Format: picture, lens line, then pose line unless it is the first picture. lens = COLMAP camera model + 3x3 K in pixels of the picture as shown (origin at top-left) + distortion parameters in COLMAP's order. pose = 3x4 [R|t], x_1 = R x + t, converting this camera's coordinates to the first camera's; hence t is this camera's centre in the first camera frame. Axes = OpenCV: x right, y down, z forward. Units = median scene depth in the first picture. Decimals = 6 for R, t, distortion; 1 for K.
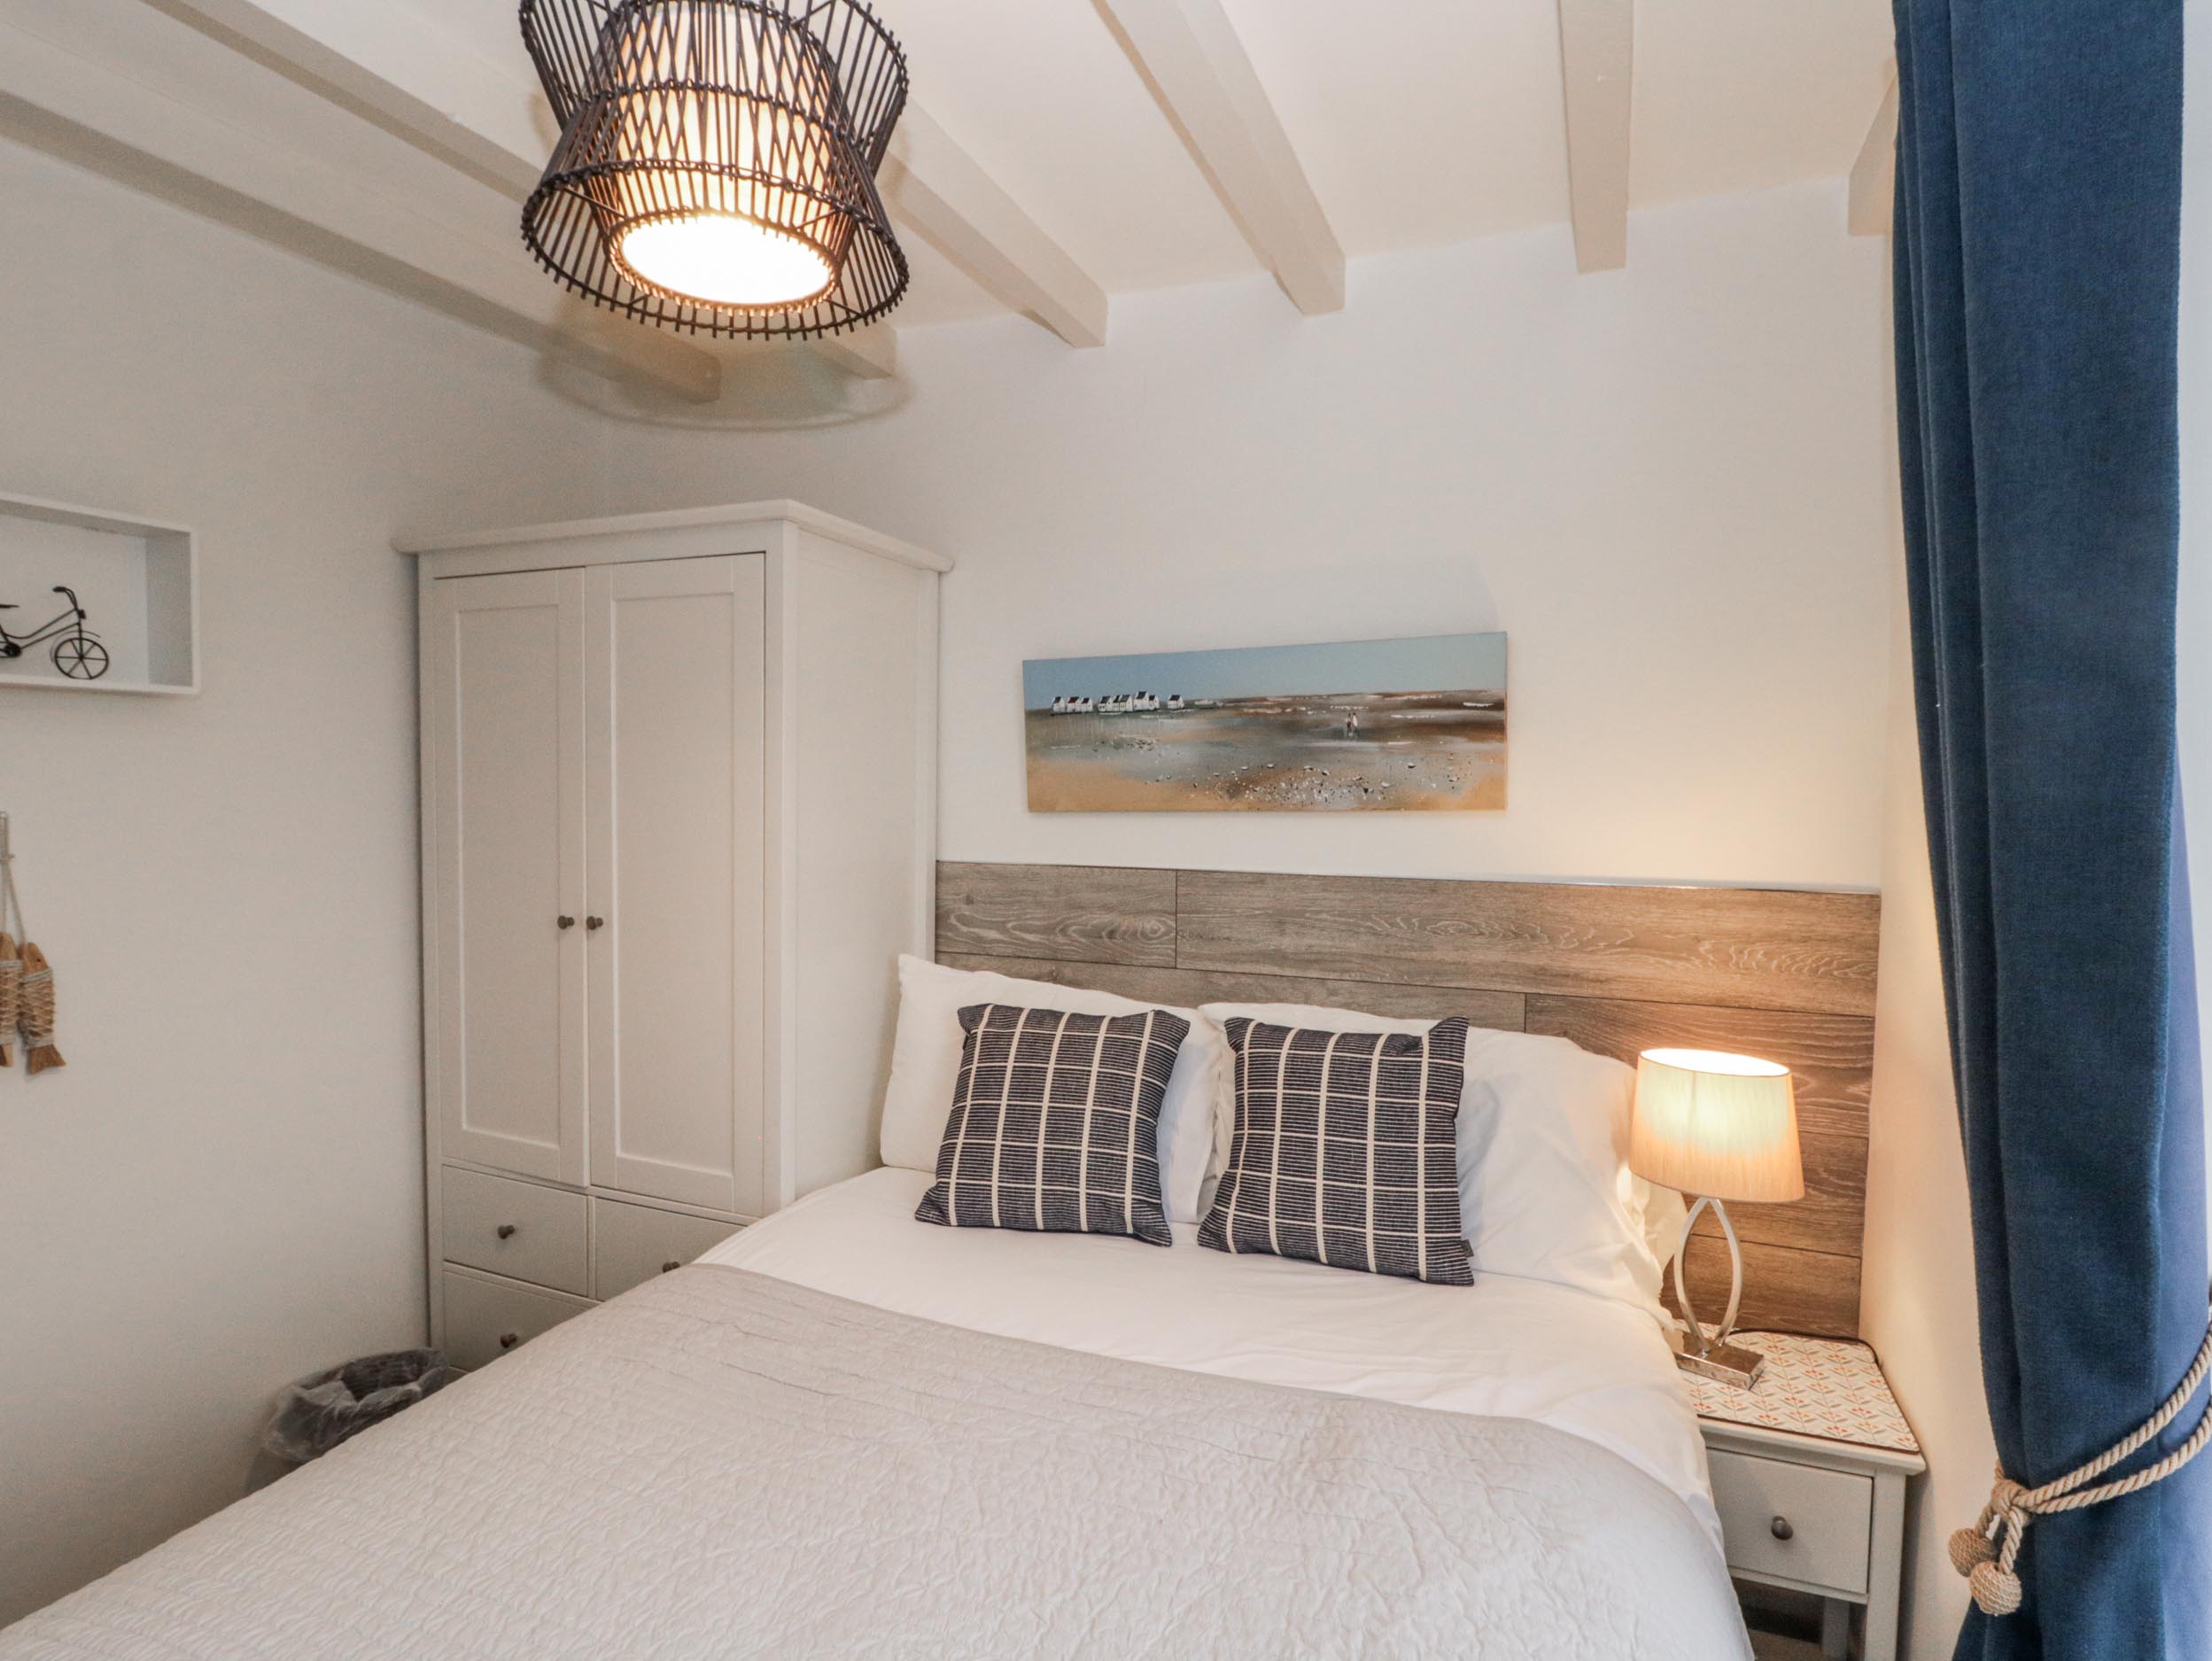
lens RADIAL K [[1152.4, 0, 1107.0], [0, 1152.4, 840.5], [0, 0, 1]] dist [-0.006321, -0.004354]
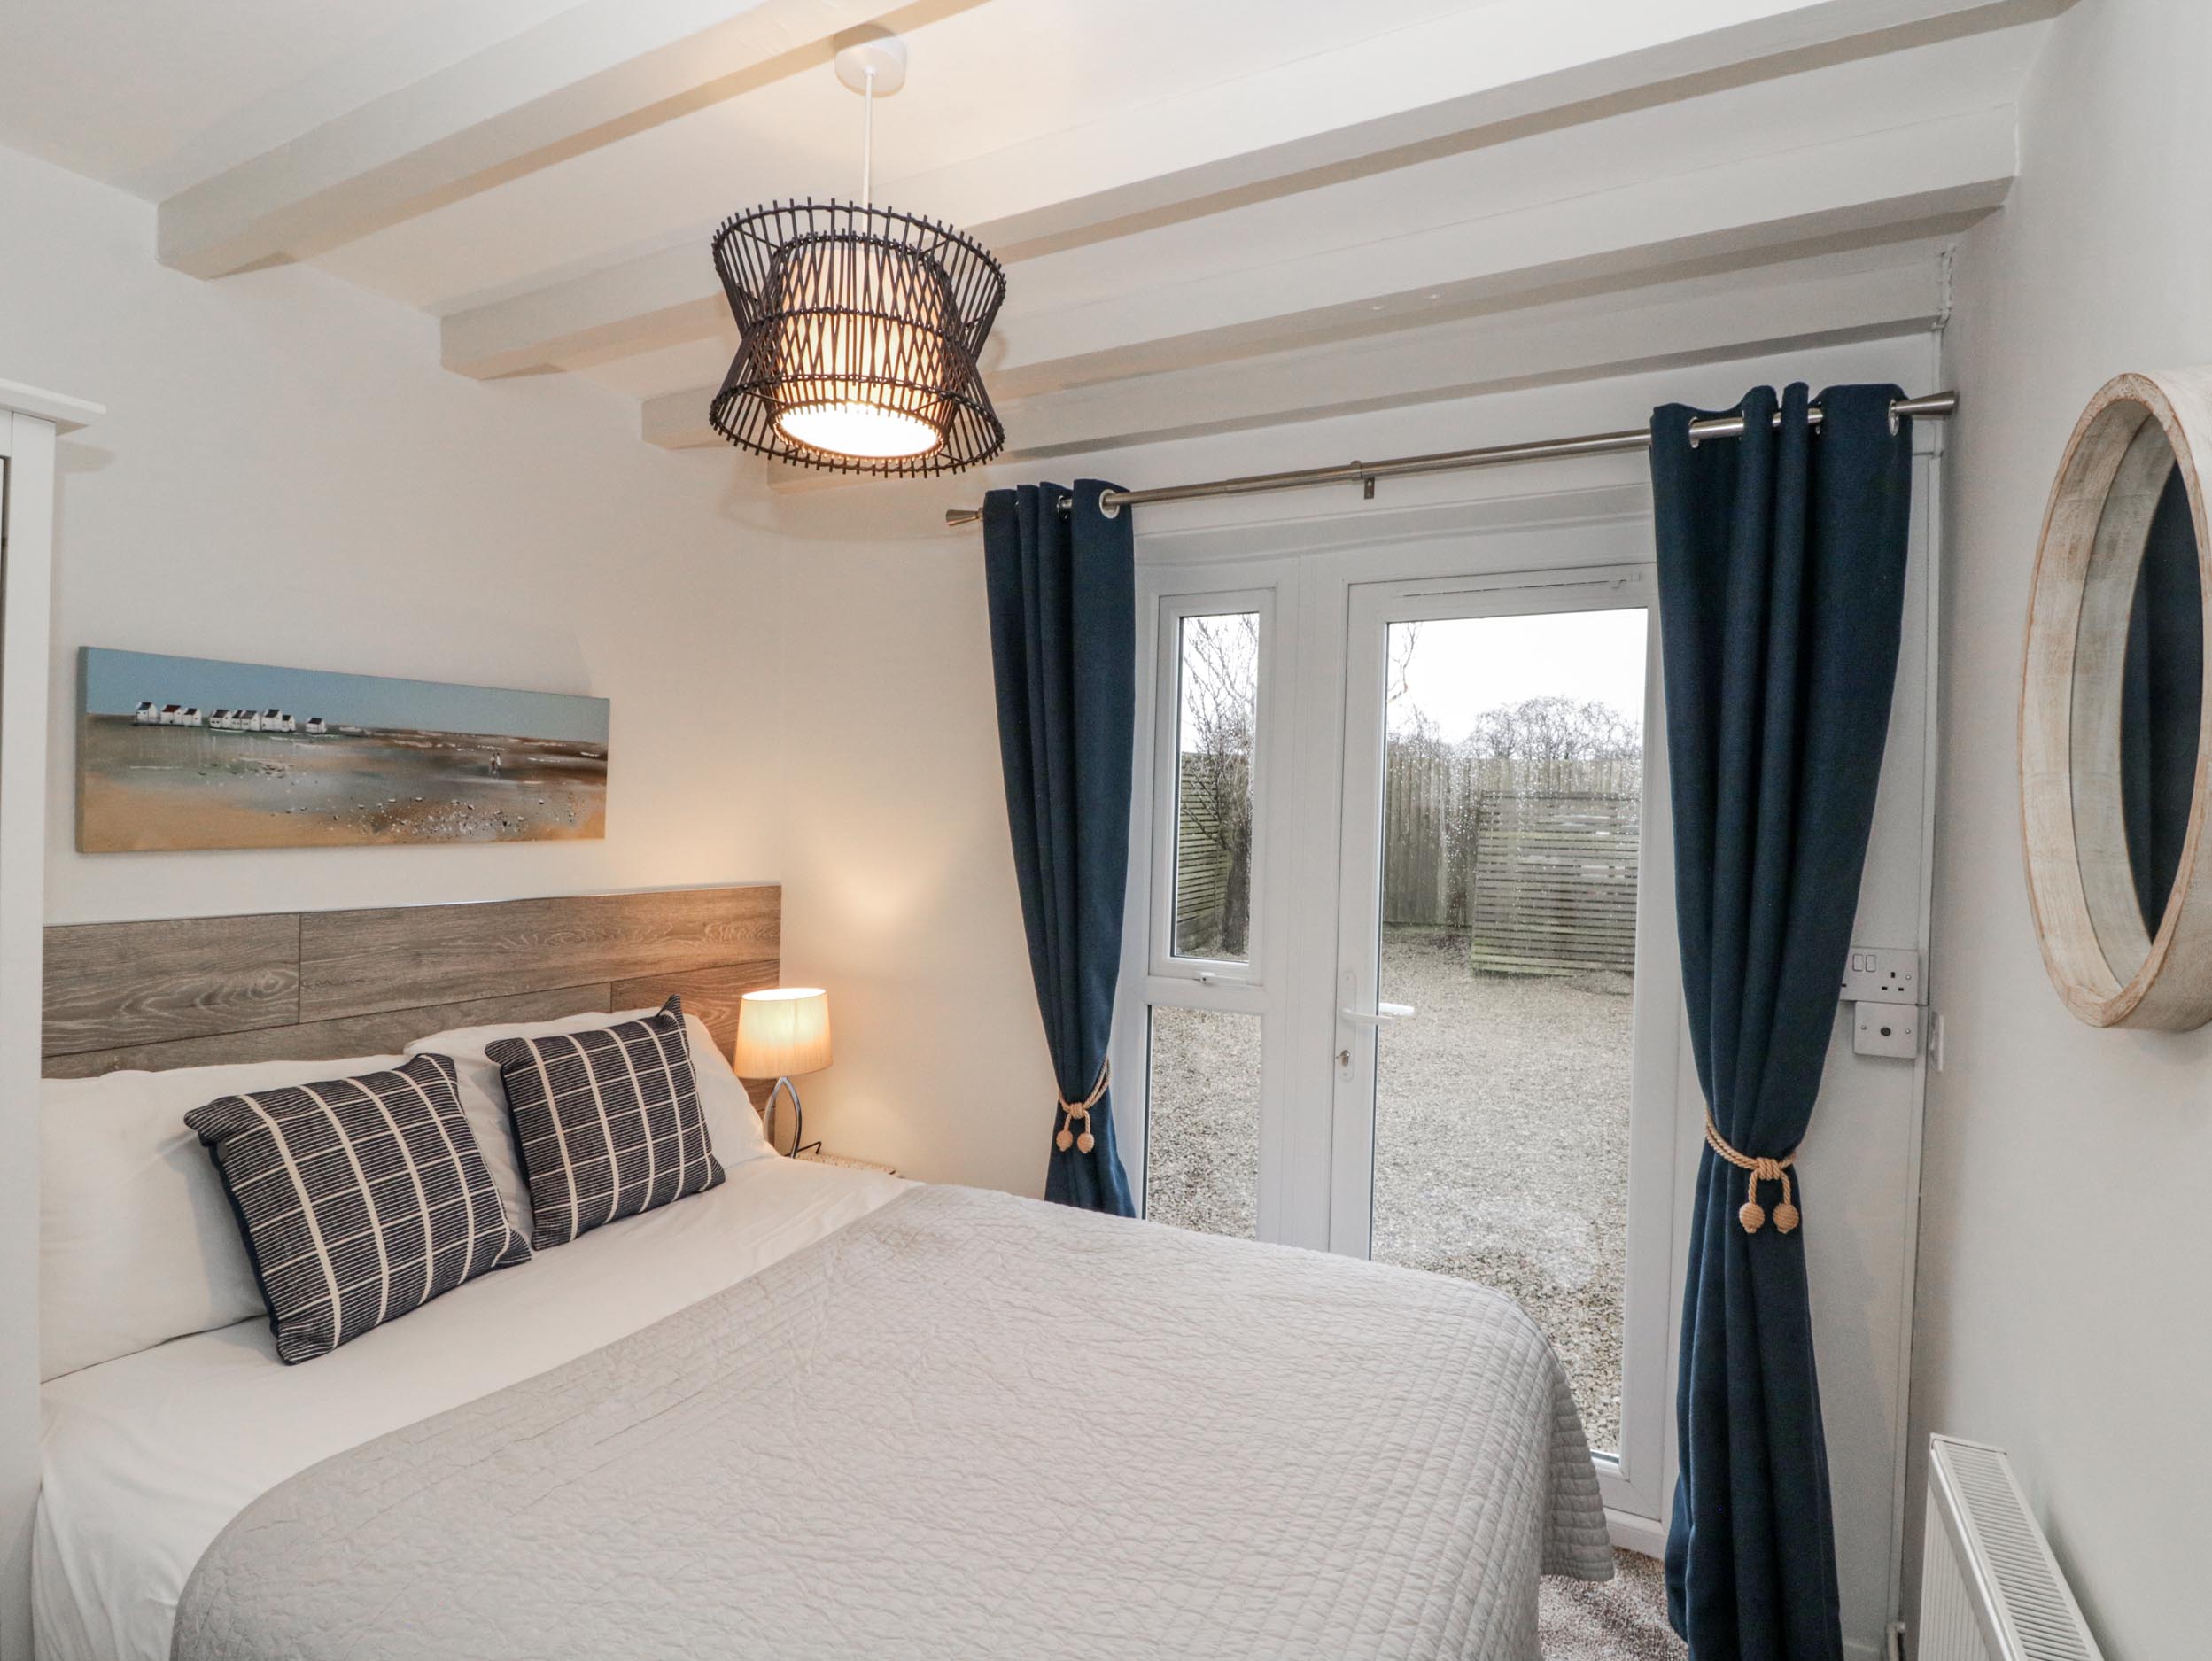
lens RADIAL K [[1152.4, 0, 1103.5], [0, 1152.4, 829.9], [0, 0, 1]] dist [-0.006321, -0.004354]
pose [[0.094170, -0.012890, 0.995473, -0.803601], [0.026671, 0.999590, 0.010421, -0.032607], [-0.995199, 0.025569, 0.094475, 0.314490]]
